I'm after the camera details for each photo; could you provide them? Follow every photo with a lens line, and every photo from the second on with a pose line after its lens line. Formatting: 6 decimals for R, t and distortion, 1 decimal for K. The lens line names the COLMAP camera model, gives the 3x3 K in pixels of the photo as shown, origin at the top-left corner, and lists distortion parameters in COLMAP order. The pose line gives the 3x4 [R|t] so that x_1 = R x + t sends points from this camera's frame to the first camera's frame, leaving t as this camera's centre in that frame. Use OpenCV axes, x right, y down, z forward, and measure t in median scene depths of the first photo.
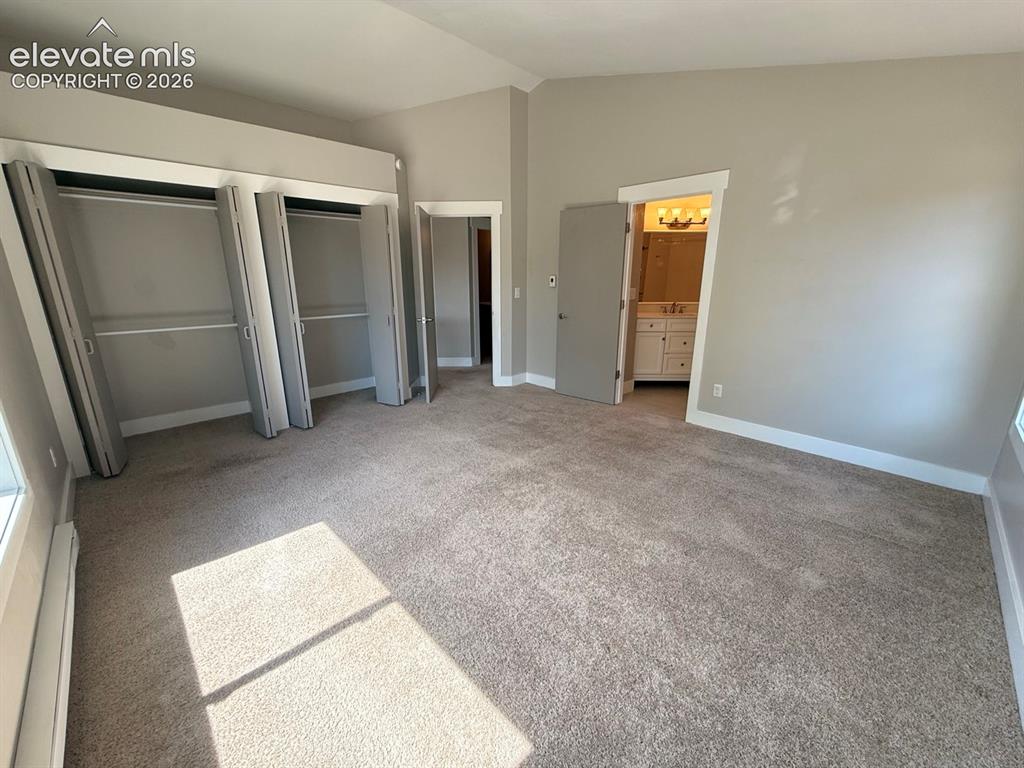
lens RADIAL K [[408.7, 0, 511.2], [0, 408.7, 379.1], [0, 0, 1]] dist [-0.000247, -0.000751]
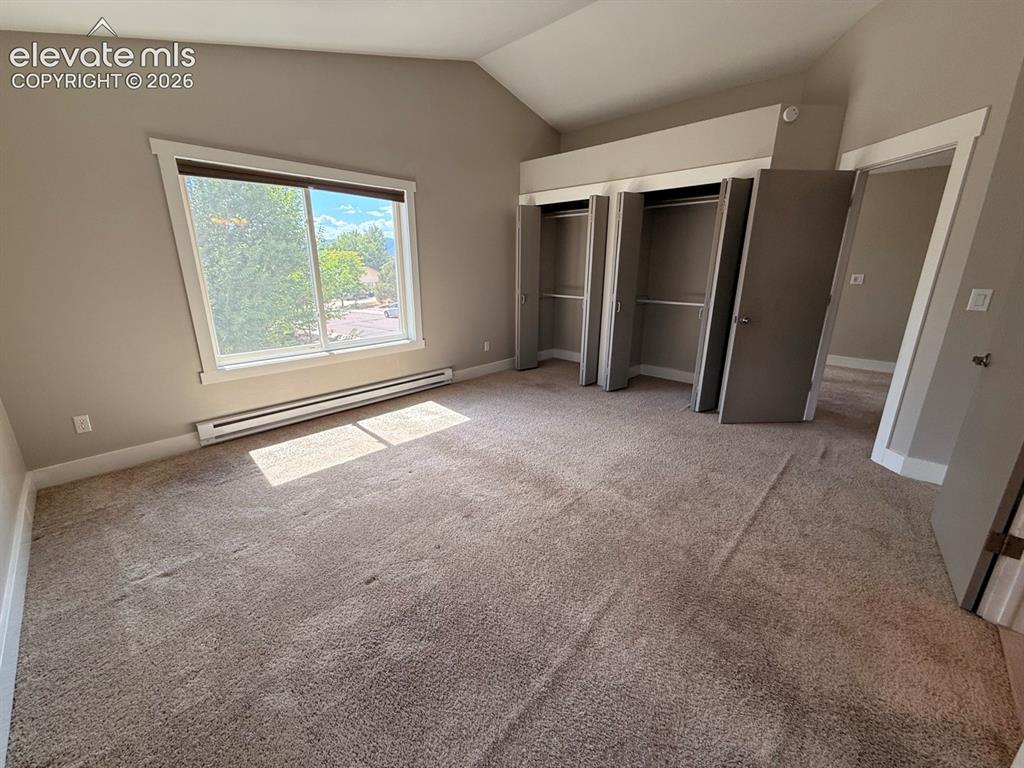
lens RADIAL K [[408.7, 0, 511.8], [0, 408.7, 387.9], [0, 0, 1]] dist [-0.000247, -0.000751]
pose [[0.031943, 0.297426, -0.954210, 0.767703], [-0.246369, 0.927583, 0.280879, -0.187738], [0.968650, 0.226115, 0.102906, 0.722406]]
